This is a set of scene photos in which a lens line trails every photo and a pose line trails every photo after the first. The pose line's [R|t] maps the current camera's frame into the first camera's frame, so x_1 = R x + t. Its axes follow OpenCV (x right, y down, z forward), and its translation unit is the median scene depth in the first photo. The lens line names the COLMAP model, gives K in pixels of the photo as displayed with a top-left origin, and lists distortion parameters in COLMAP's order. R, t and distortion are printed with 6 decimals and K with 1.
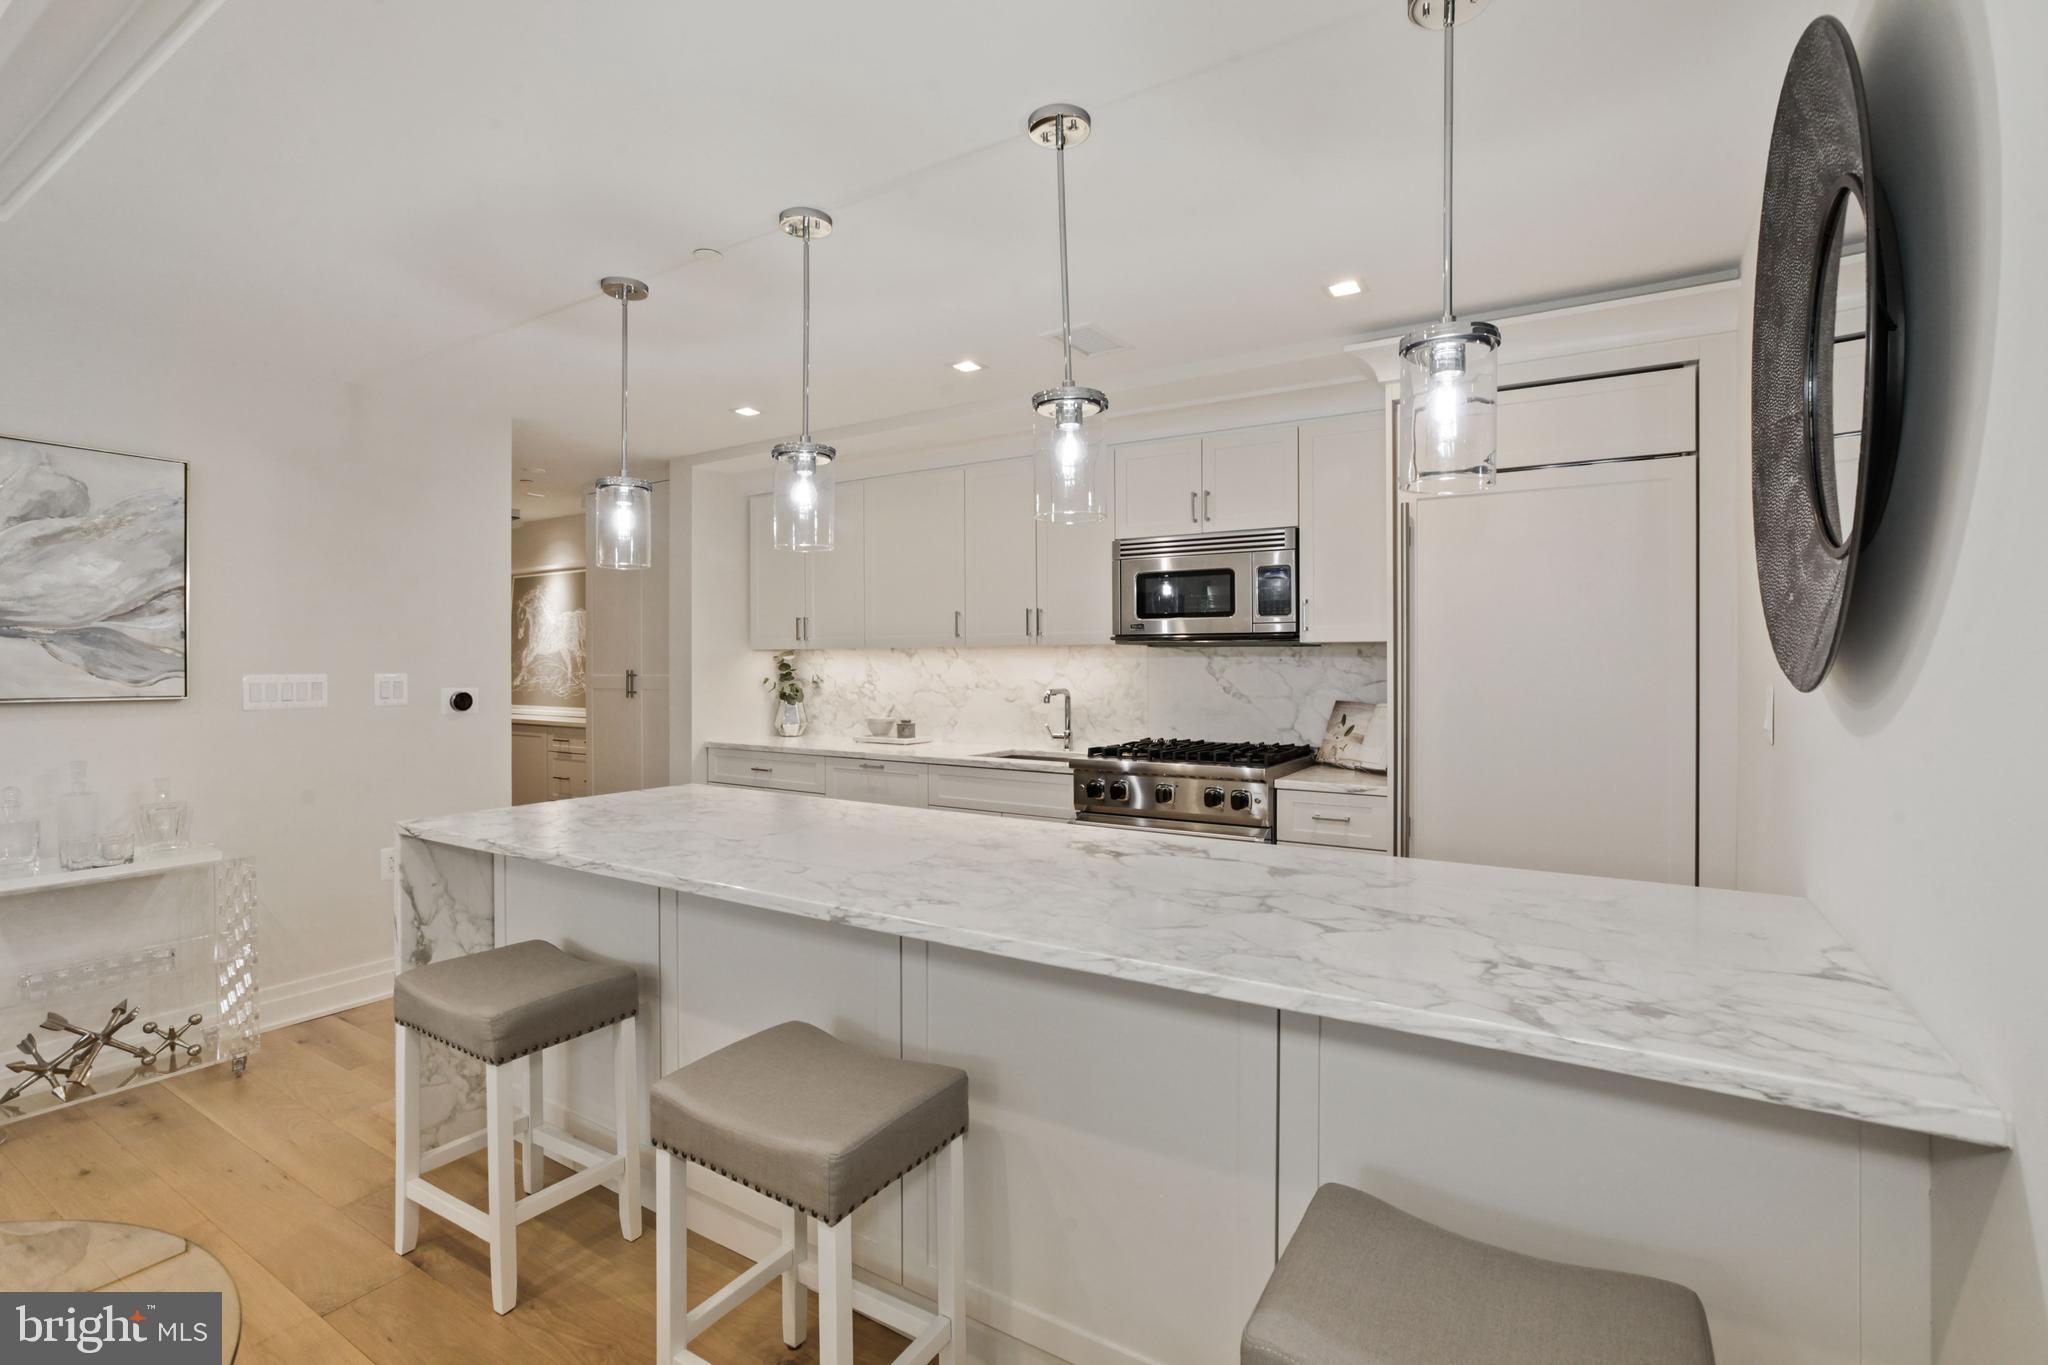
lens RADIAL K [[934.0, 0, 1025.0], [0, 934.0, 660.4], [0, 0, 1]] dist [-0.030136, 0.013104]
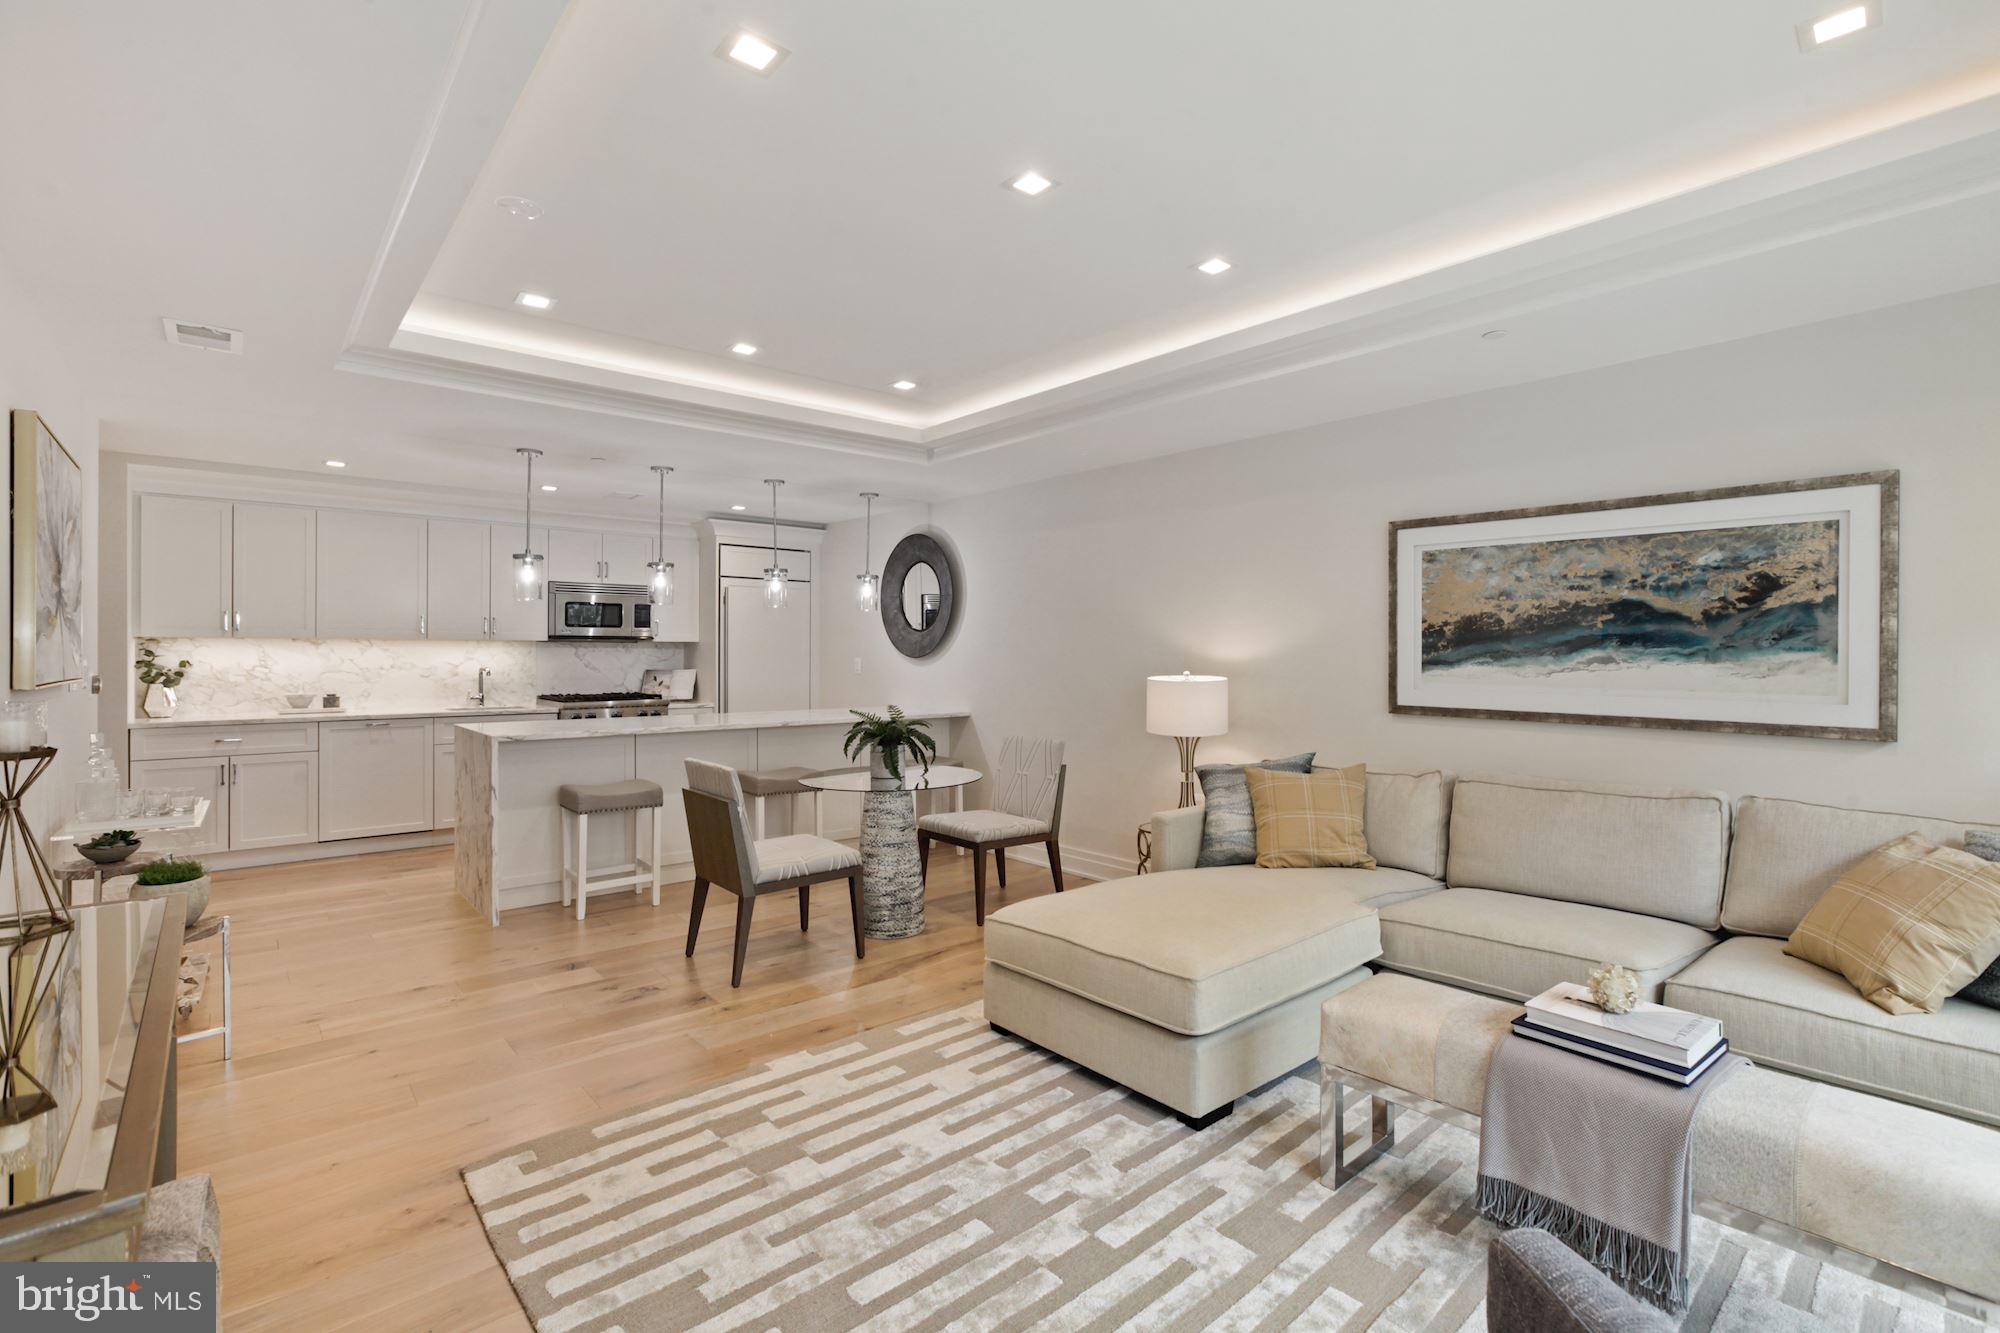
lens RADIAL K [[912.1, 0, 1001.7], [0, 912.1, 657.7], [0, 0, 1]] dist [-0.030136, 0.013104]
pose [[0.298379, -0.003172, 0.954442, -1.367820], [-0.005811, 0.999970, 0.005140, 0.002001], [-0.954430, -0.007080, 0.298351, -0.339438]]
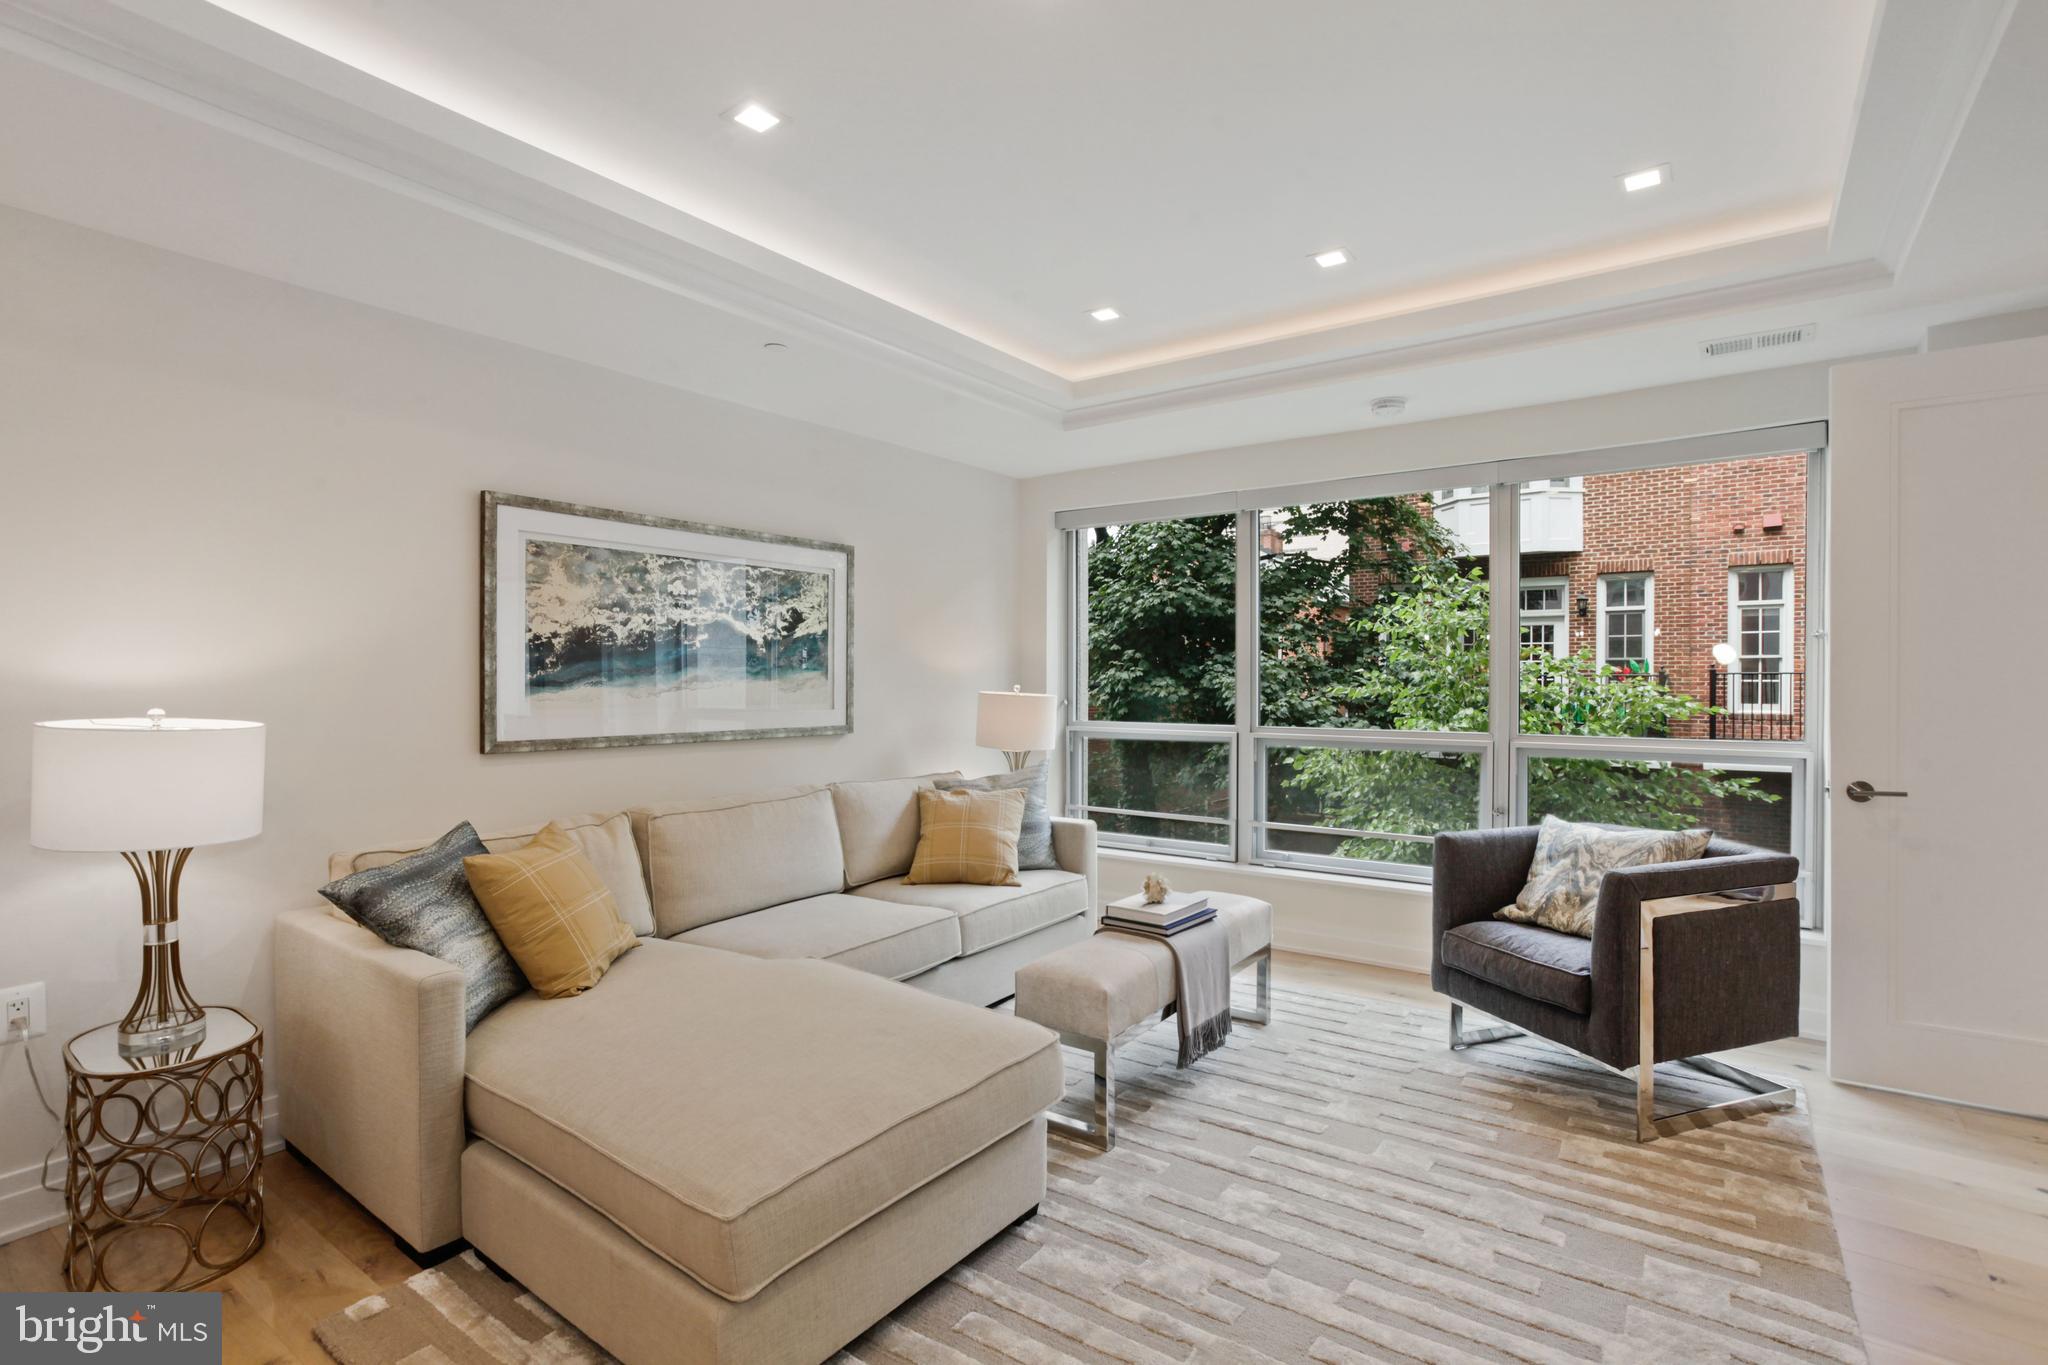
lens RADIAL K [[989.1, 0, 1020.8], [0, 989.1, 685.2], [0, 0, 1]] dist [-0.014128, 0.013244]
pose [[-0.997390, 0.001071, 0.072198, -0.722780], [0.001338, 0.999992, 0.003656, 0.009282], [-0.072193, 0.003743, -0.997384, 0.357261]]
